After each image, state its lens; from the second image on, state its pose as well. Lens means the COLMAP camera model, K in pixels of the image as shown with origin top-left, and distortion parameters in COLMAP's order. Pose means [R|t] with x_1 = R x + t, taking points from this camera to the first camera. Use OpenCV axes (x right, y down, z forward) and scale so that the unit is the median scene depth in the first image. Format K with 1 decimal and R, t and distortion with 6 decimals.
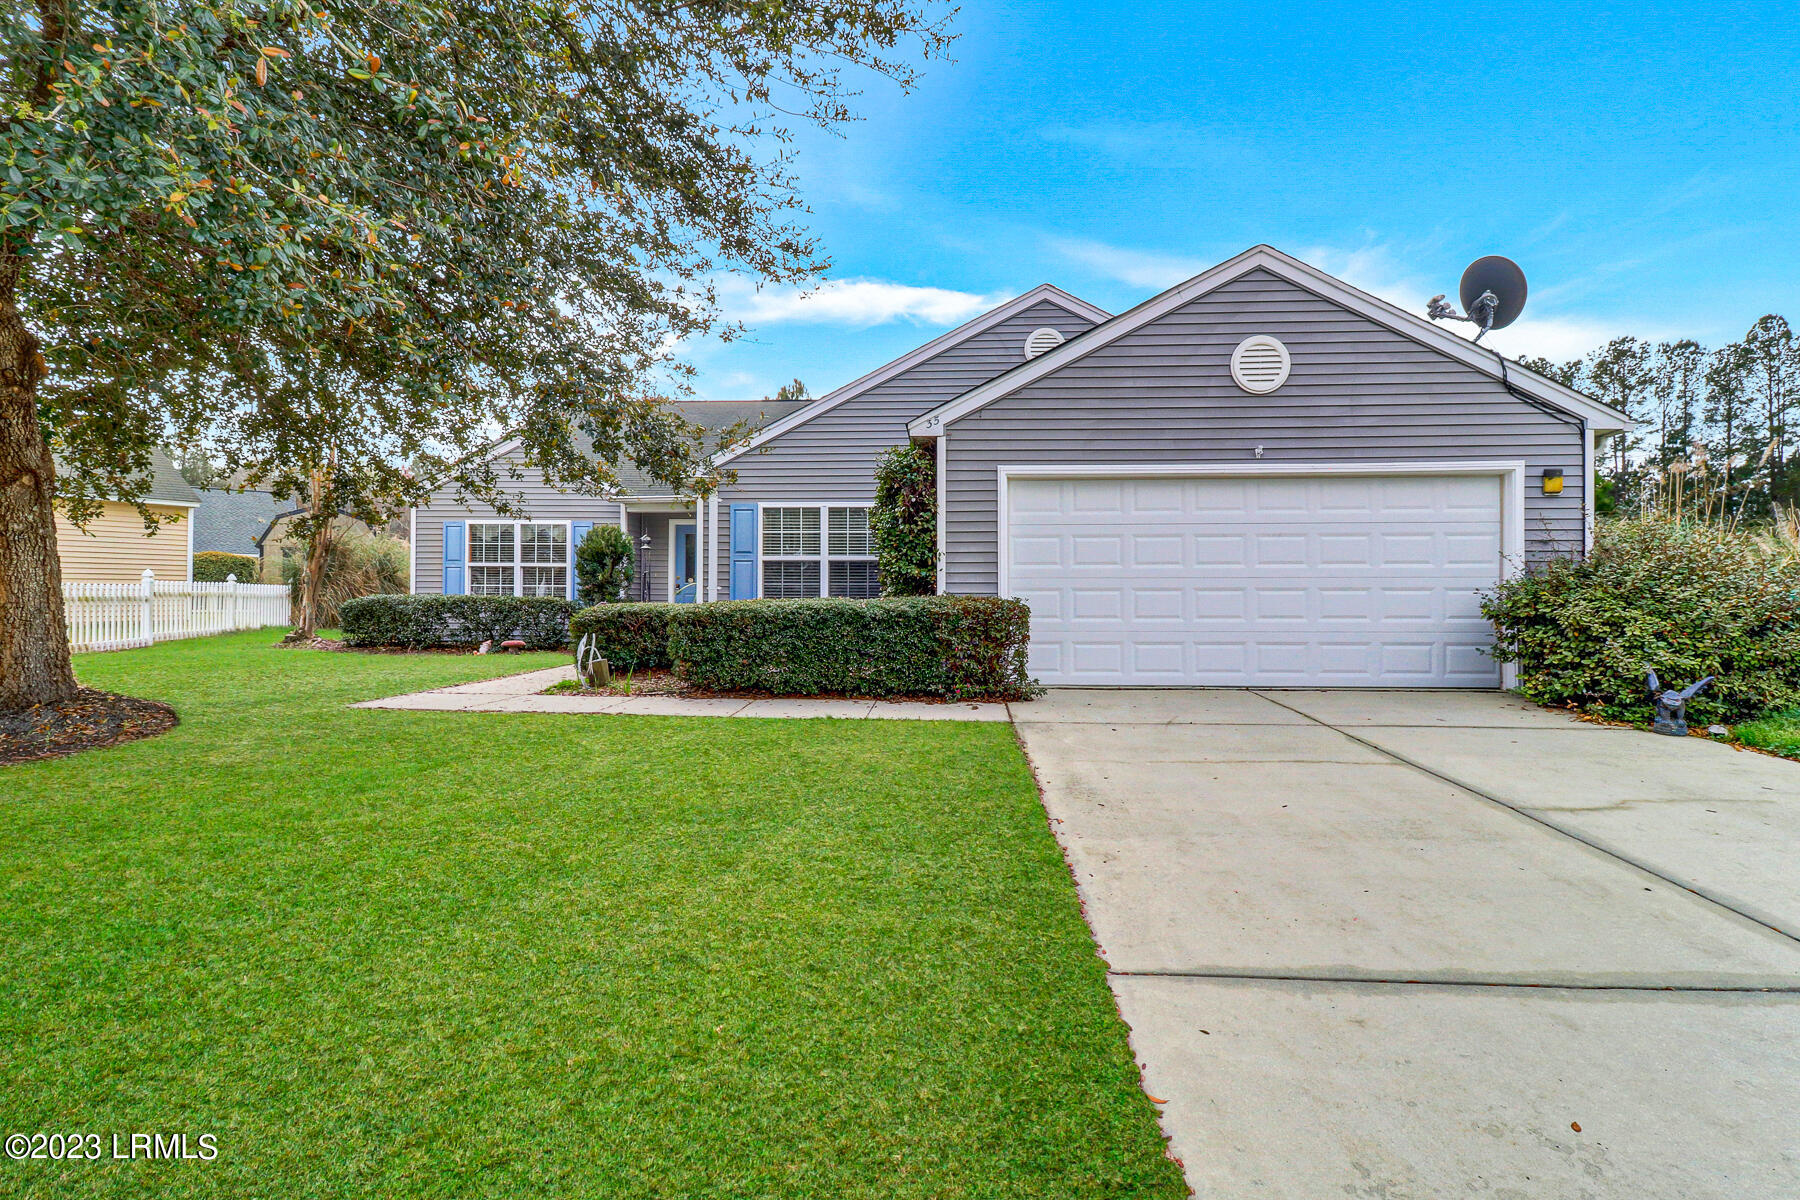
lens RADIAL K [[828.2, 0, 900.0], [0, 828.2, 600.0], [0, 0, 1]] dist [0.000573, -0.000074]
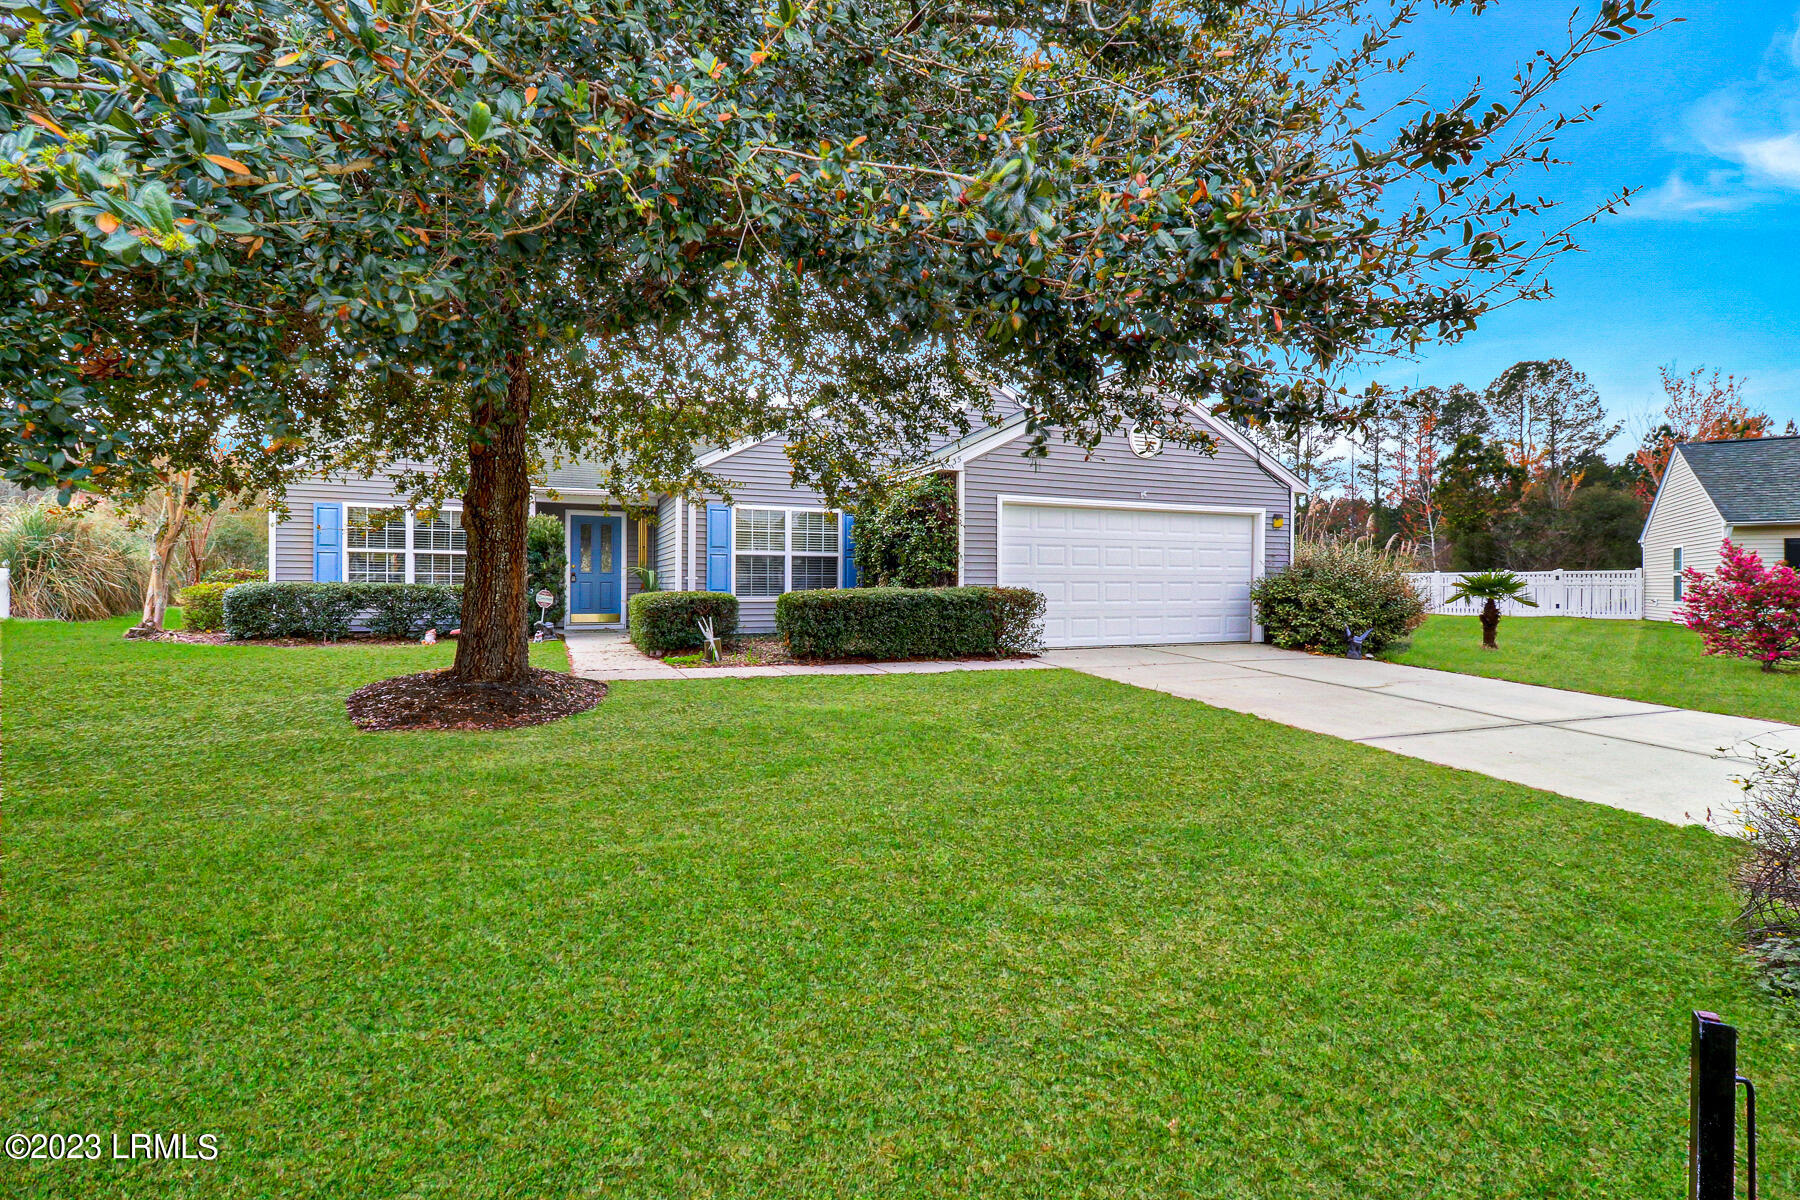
lens RADIAL K [[828.2, 0, 900.0], [0, 828.2, 600.0], [0, 0, 1]] dist [0.000573, -0.000074]
pose [[0.896349, -0.006089, 0.443307, -0.657205], [-0.001362, 0.999863, 0.016487, -0.004682], [-0.443347, -0.015382, 0.896218, -0.198563]]
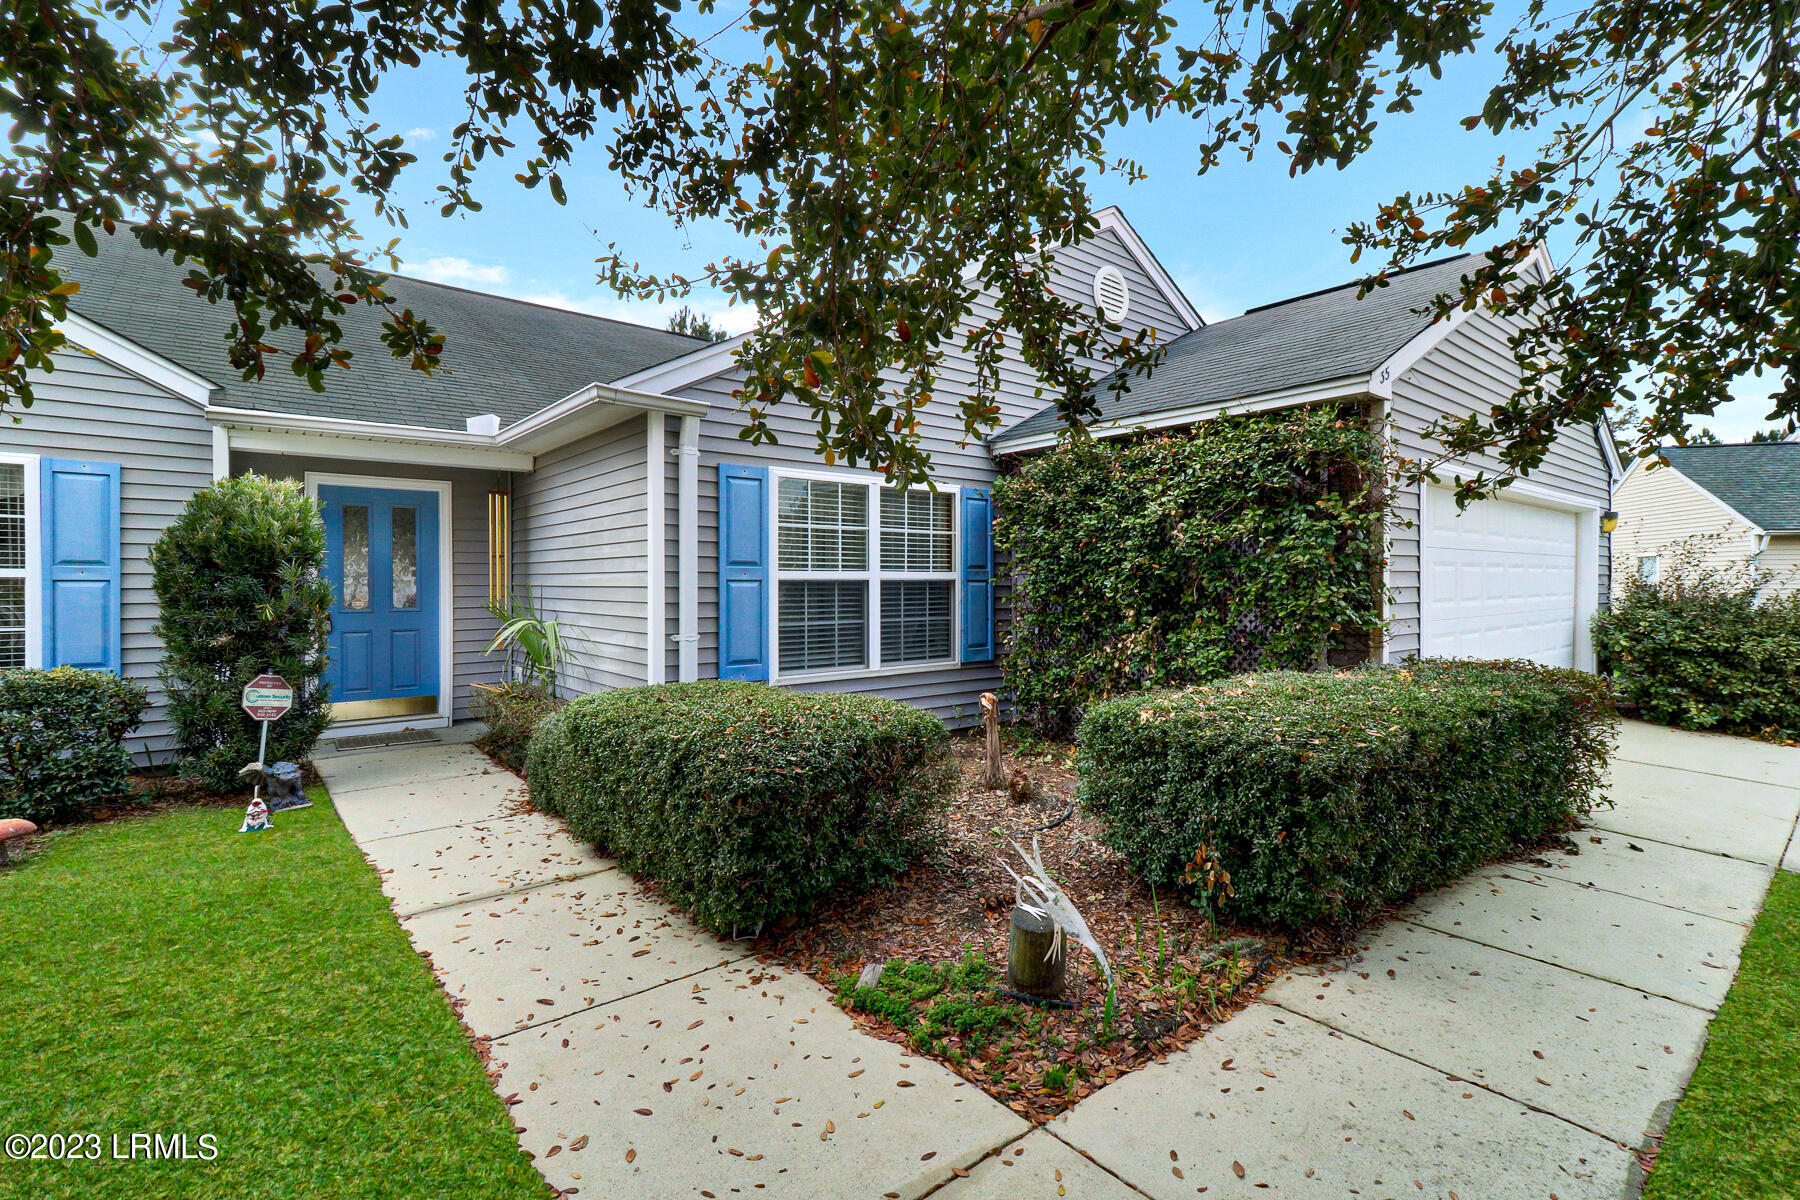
lens RADIAL K [[828.2, 0, 900.0], [0, 828.2, 600.0], [0, 0, 1]] dist [0.000573, -0.000074]
pose [[0.723631, -0.018152, 0.689949, -0.645304], [0.005143, 0.999768, 0.020908, -0.062770], [-0.690168, -0.011581, 0.723556, 0.797284]]
